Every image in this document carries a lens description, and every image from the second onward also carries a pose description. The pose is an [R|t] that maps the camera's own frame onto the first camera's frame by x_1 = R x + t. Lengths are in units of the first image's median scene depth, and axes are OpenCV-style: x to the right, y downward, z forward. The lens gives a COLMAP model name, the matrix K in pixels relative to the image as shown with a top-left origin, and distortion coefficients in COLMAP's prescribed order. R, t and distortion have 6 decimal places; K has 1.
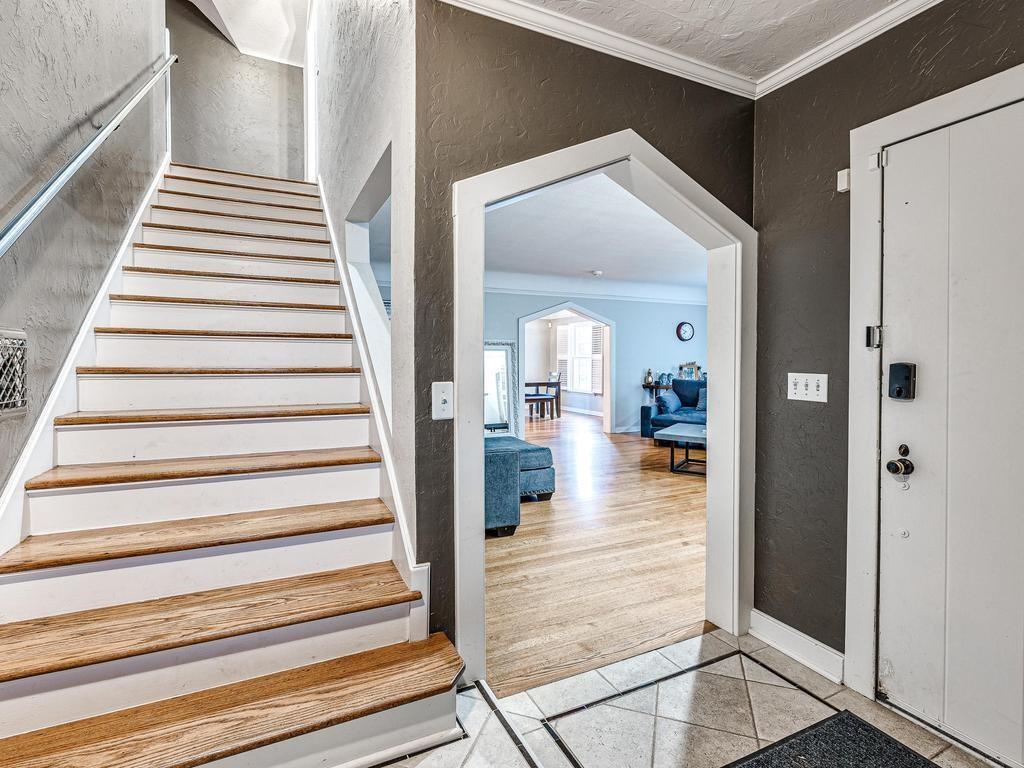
lens RADIAL K [[471.2, 0, 511.7], [0, 471.2, 365.7], [0, 0, 1]] dist [0.001494, 0.000471]
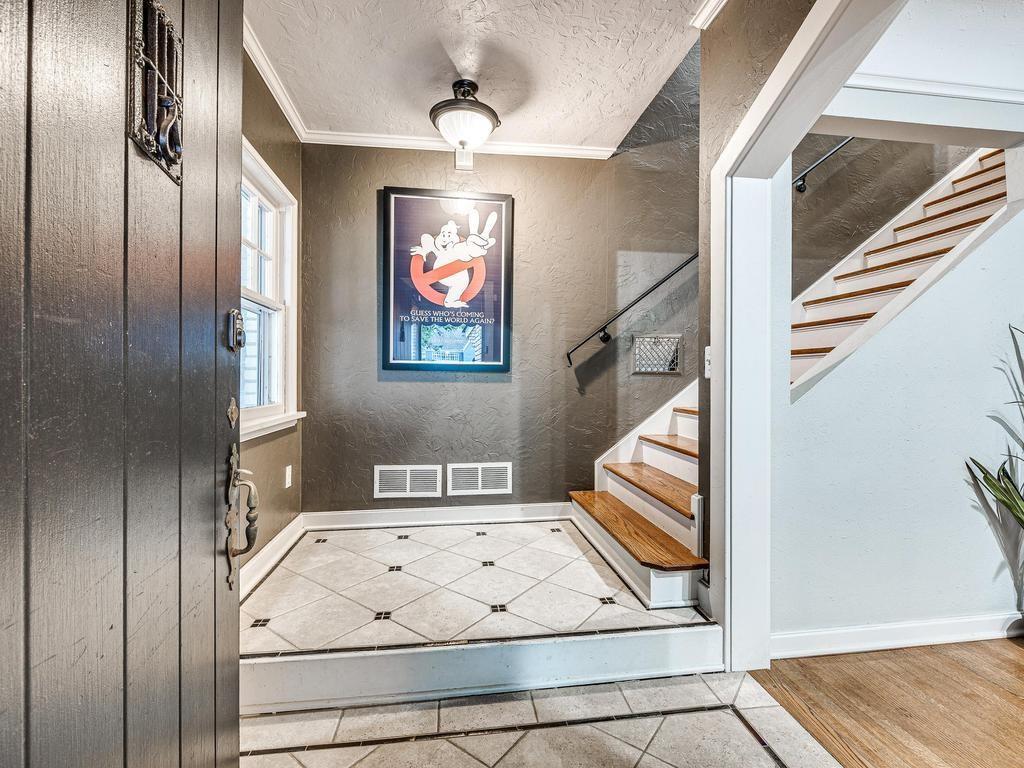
lens RADIAL K [[471.2, 0, 511.7], [0, 471.2, 365.7], [0, 0, 1]] dist [0.001494, 0.000471]
pose [[-0.269124, -0.025845, -0.962759, 1.129570], [-0.020677, 0.999565, -0.021053, 0.117028], [0.962883, 0.014241, -0.269541, 0.849974]]
